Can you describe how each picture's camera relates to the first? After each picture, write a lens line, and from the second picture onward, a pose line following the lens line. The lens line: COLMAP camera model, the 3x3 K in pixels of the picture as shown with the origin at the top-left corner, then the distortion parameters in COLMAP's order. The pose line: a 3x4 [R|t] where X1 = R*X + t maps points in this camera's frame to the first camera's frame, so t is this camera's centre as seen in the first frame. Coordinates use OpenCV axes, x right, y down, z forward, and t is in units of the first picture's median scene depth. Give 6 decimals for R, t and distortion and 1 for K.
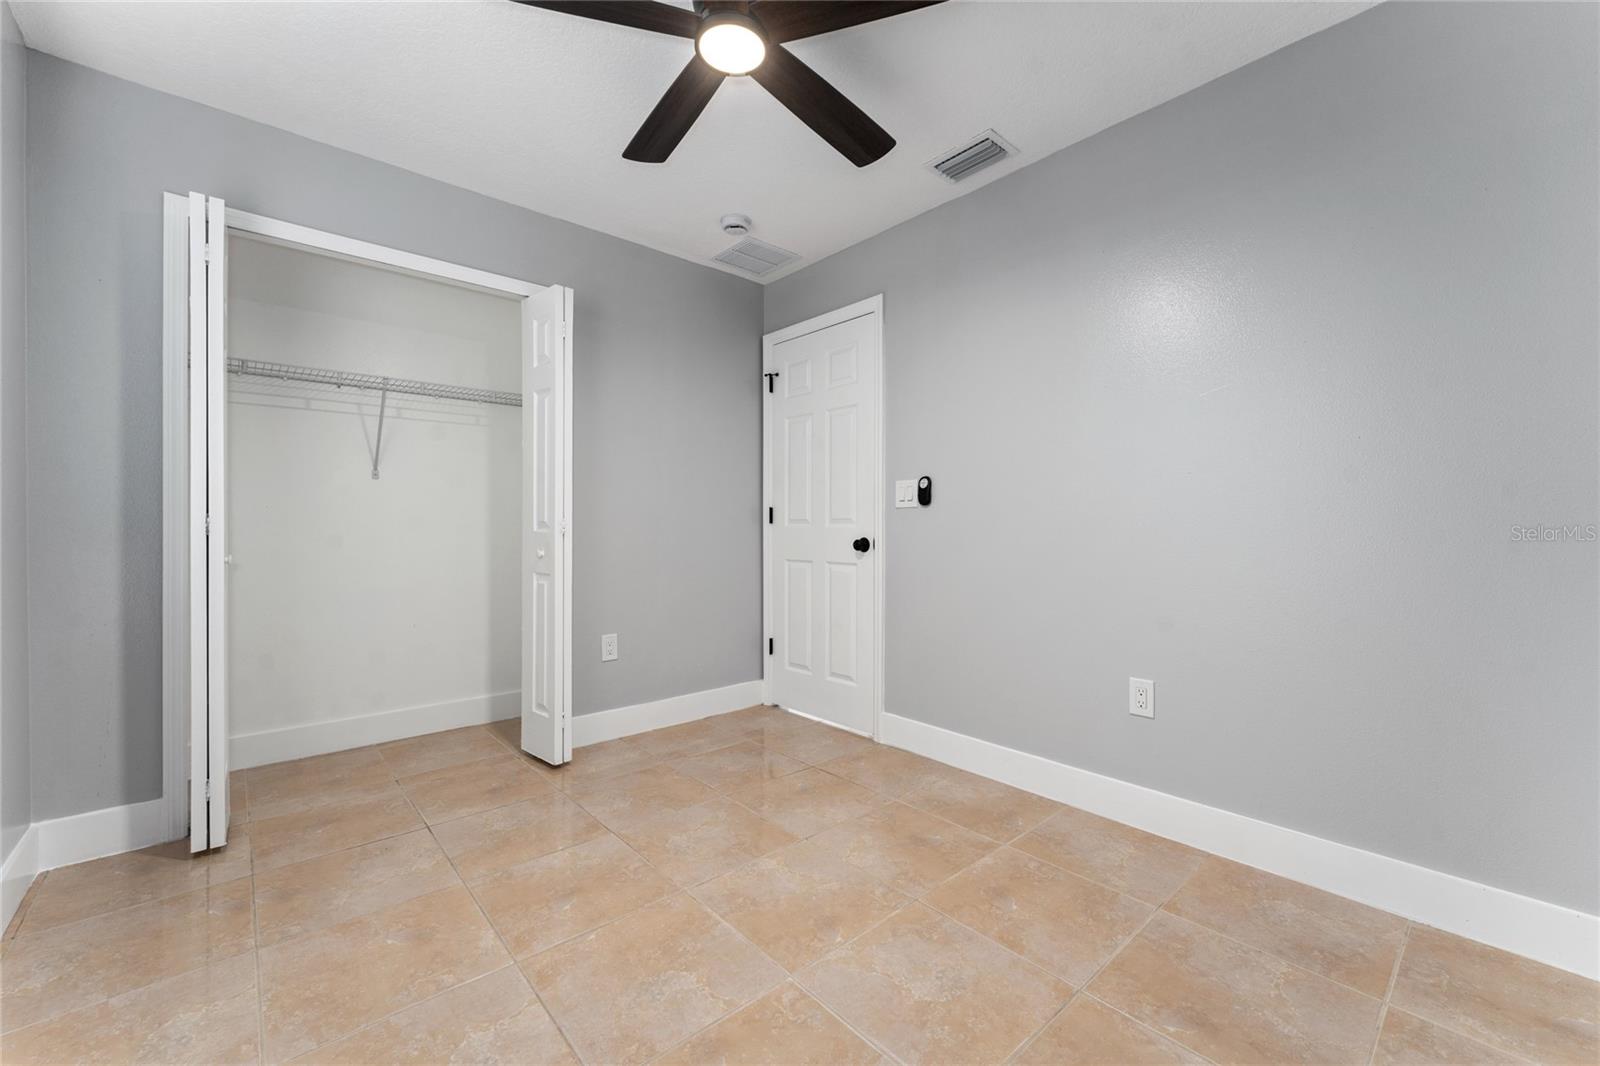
lens RADIAL K [[645.6, 0, 792.6], [0, 645.6, 530.2], [0, 0, 1]] dist [-0.001722, 0.000089]
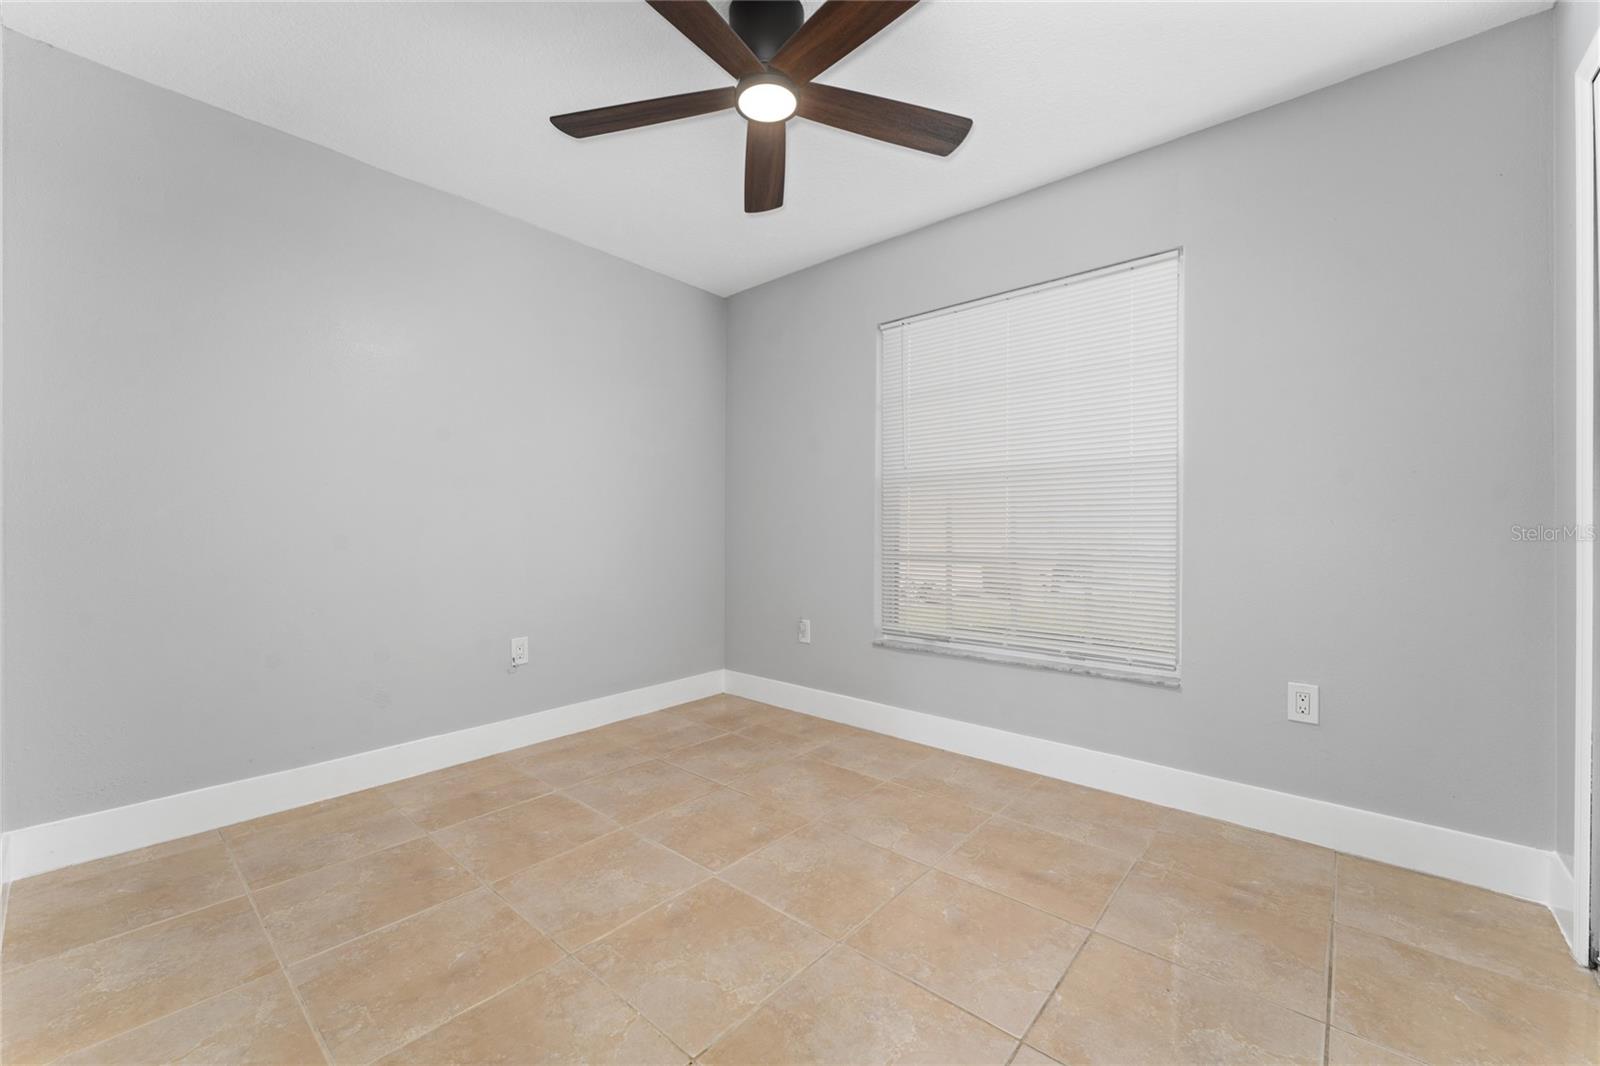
lens RADIAL K [[645.6, 0, 792.6], [0, 645.6, 530.2], [0, 0, 1]] dist [-0.001722, 0.000089]
pose [[-0.991111, -0.001305, -0.133034, 0.012493], [-0.002295, 0.999971, 0.007292, -0.004153], [0.133020, 0.007533, -0.991085, 2.048768]]
